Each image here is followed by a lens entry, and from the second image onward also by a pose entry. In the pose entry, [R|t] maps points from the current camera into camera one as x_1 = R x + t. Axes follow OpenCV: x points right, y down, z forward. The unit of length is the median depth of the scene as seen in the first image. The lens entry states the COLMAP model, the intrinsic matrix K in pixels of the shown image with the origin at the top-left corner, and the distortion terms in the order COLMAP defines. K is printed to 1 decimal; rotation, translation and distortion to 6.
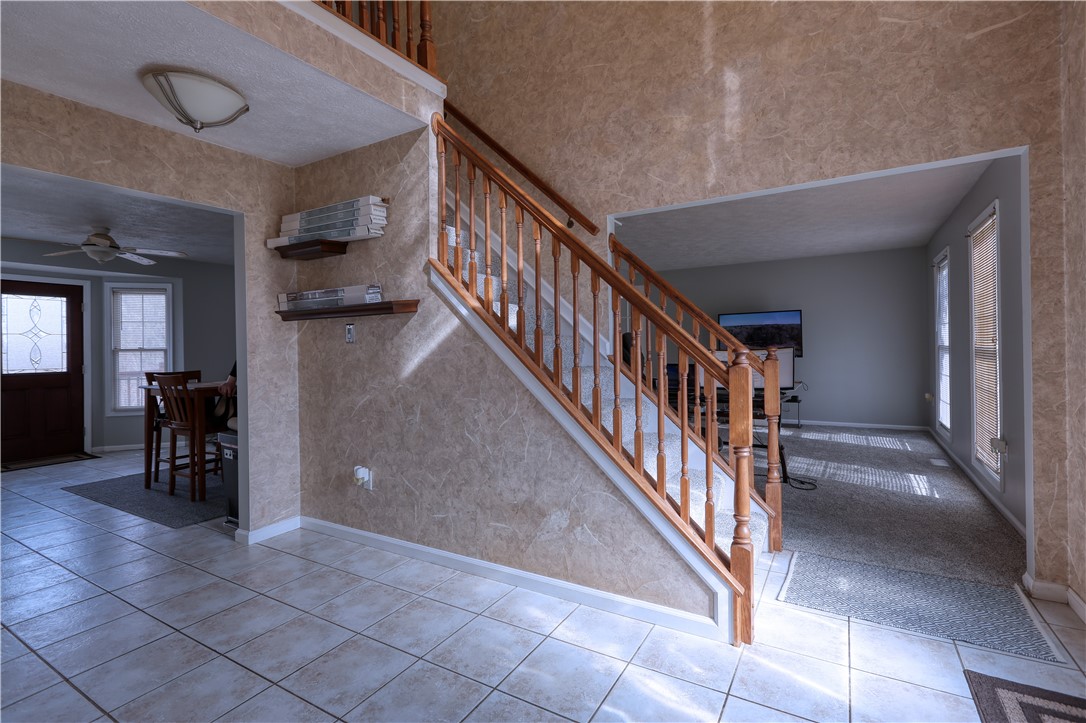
lens RADIAL K [[504.6, 0, 560.0], [0, 504.6, 346.8], [0, 0, 1]] dist [0.000111, 0.000217]
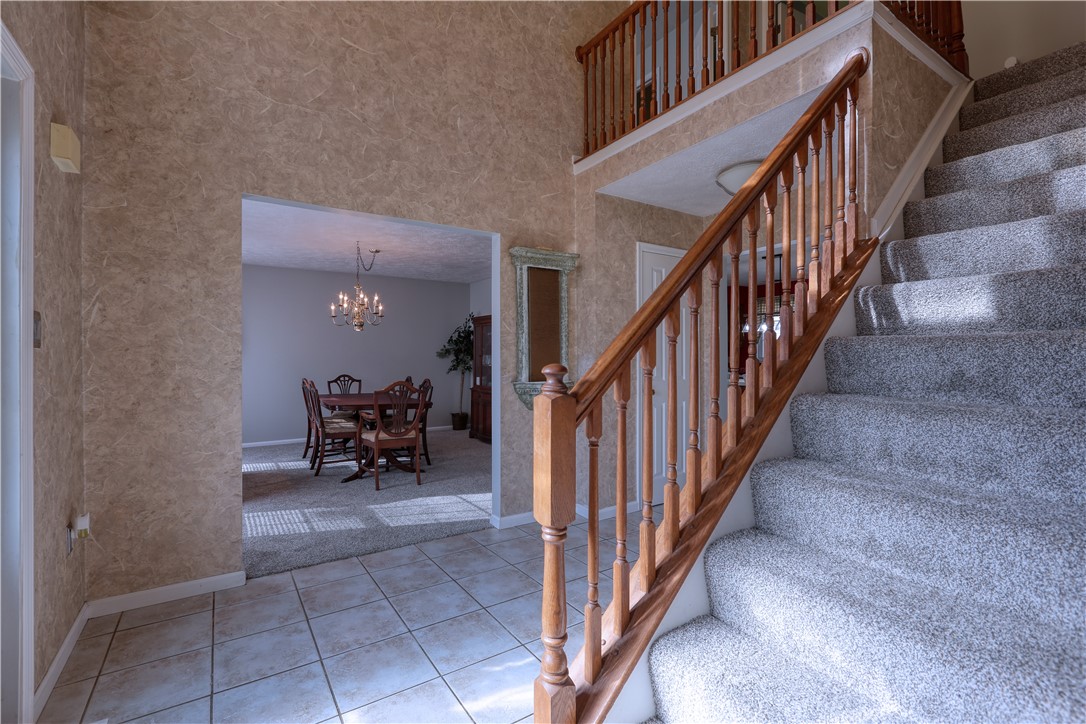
lens RADIAL K [[491.8, 0, 544.5], [0, 491.8, 356.0], [0, 0, 1]] dist [-0.000395, -0.001308]
pose [[-0.447695, 0.022900, -0.893893, 0.723370], [0.015535, 0.999720, 0.017831, -0.024405], [0.894052, -0.005904, -0.447925, 1.008025]]
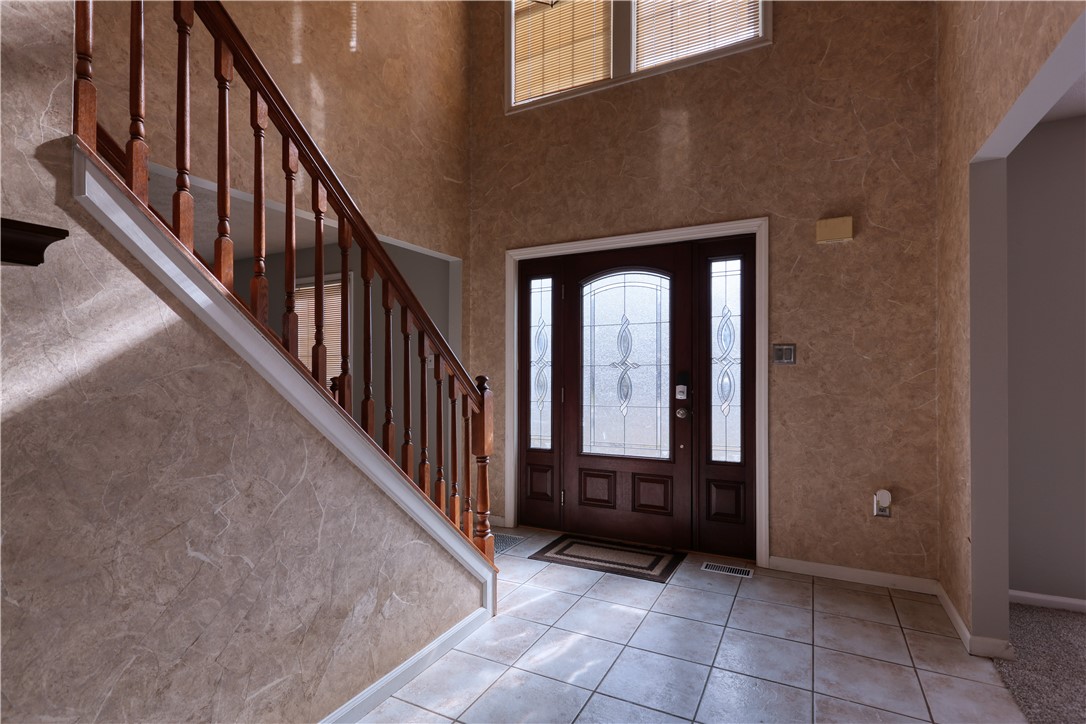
lens RADIAL K [[508.3, 0, 545.6], [0, 508.3, 371.3], [0, 0, 1]] dist [0.008988, -0.000136]
pose [[-0.044417, 0.020512, 0.998802, -0.711042], [0.004372, 0.999784, -0.020338, 0.013060], [-0.999004, 0.003464, -0.044497, 0.713620]]
